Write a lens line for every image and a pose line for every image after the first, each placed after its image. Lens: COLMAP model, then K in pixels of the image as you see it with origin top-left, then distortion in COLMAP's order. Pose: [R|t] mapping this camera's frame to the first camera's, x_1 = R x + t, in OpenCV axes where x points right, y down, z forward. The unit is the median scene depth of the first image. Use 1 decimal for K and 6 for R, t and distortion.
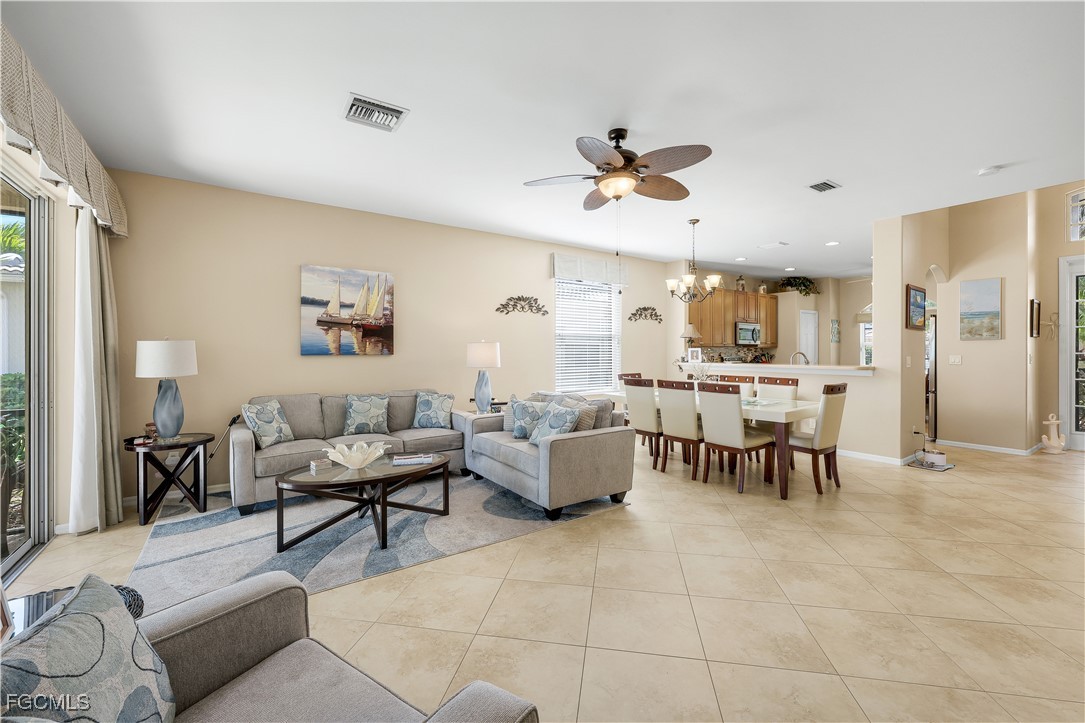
lens RADIAL K [[440.1, 0, 542.5], [0, 440.1, 356.4], [0, 0, 1]] dist [0.001790, 0.000220]
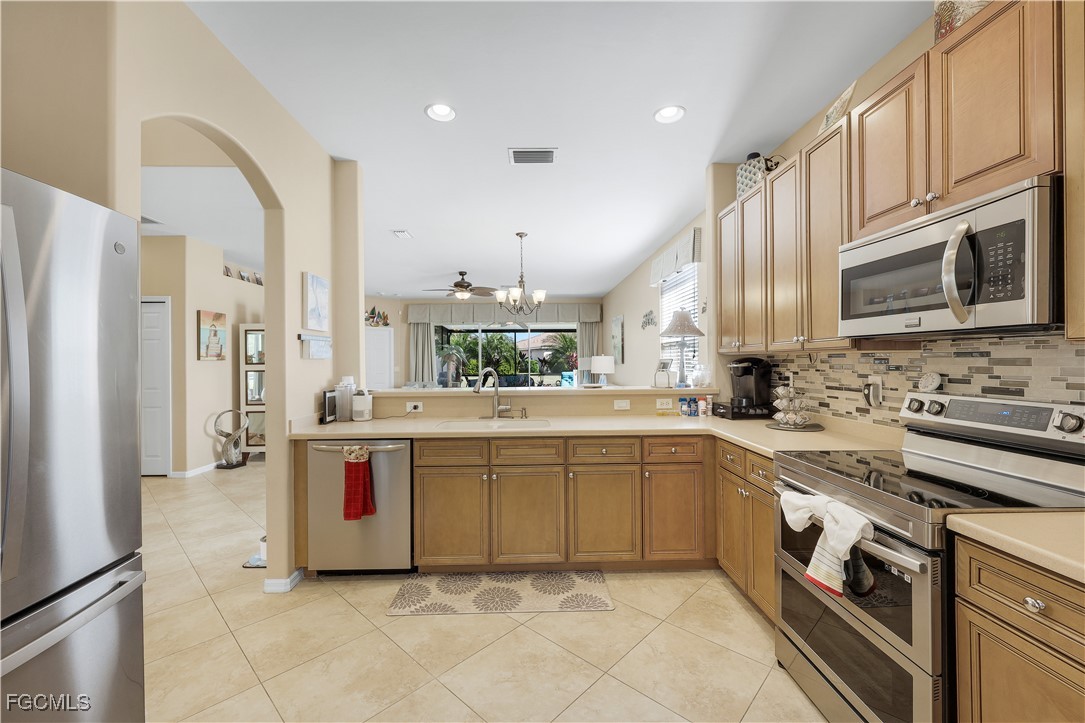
lens RADIAL K [[440.1, 0, 542.5], [0, 440.1, 356.4], [0, 0, 1]] dist [0.001790, 0.000220]
pose [[-0.540702, -0.003741, -0.841206, 1.155336], [-0.003600, 0.999991, -0.002133, -0.027345], [0.841206, 0.001875, -0.540711, 1.573546]]
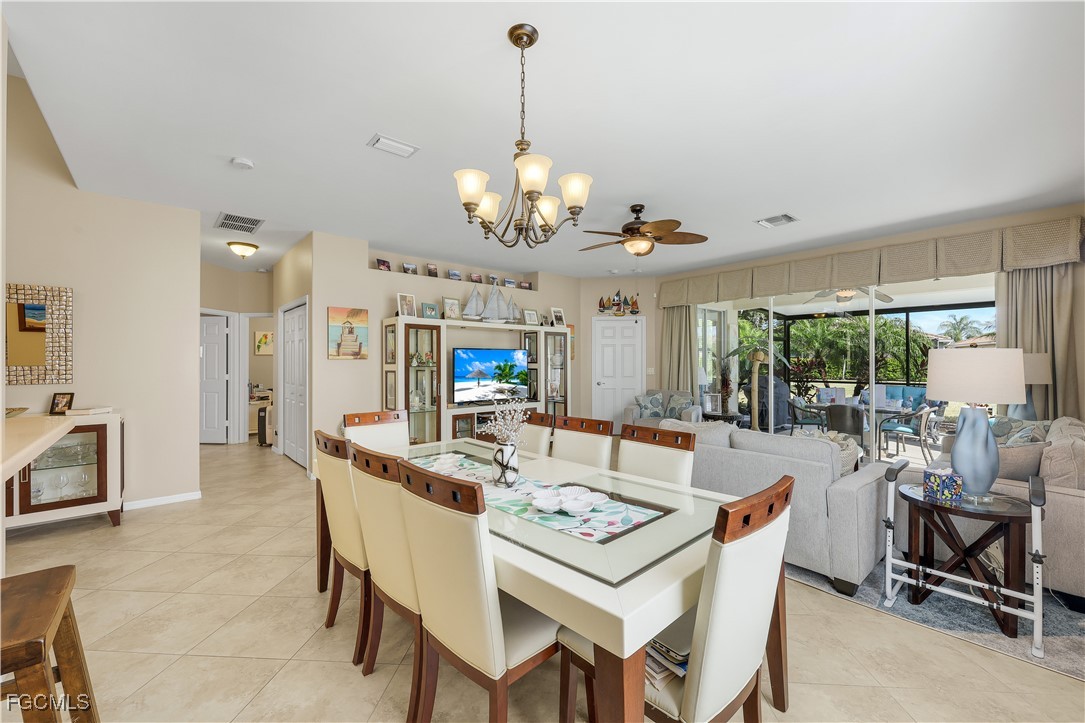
lens RADIAL K [[440.1, 0, 542.5], [0, 440.1, 356.4], [0, 0, 1]] dist [0.001790, 0.000220]
pose [[-0.992864, 0.002030, -0.119238, 0.373236], [0.001701, 0.999994, 0.002860, -0.025916], [0.119243, 0.002637, -0.992862, 1.379336]]
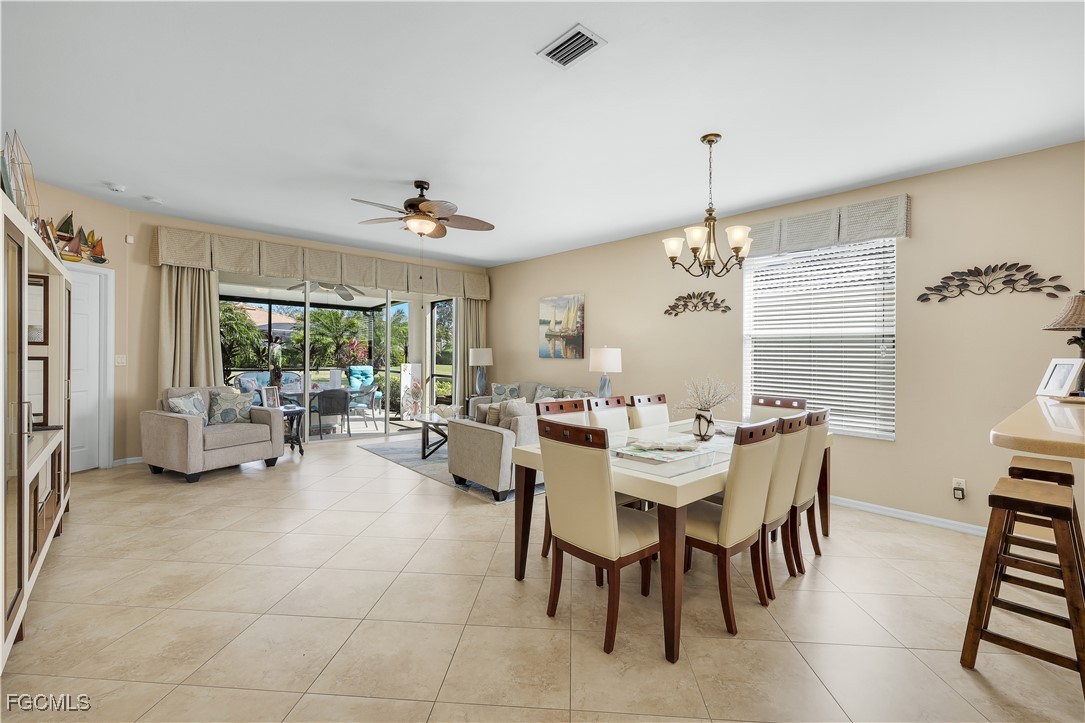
lens RADIAL K [[476.2, 0, 544.9], [0, 476.2, 358.6], [0, 0, 1]] dist [0.002235, 0.000296]
pose [[0.118375, 0.010383, -0.992915, 0.948470], [-0.034047, 0.999400, 0.006392, -0.008997], [0.992385, 0.033049, 0.118657, 0.711089]]
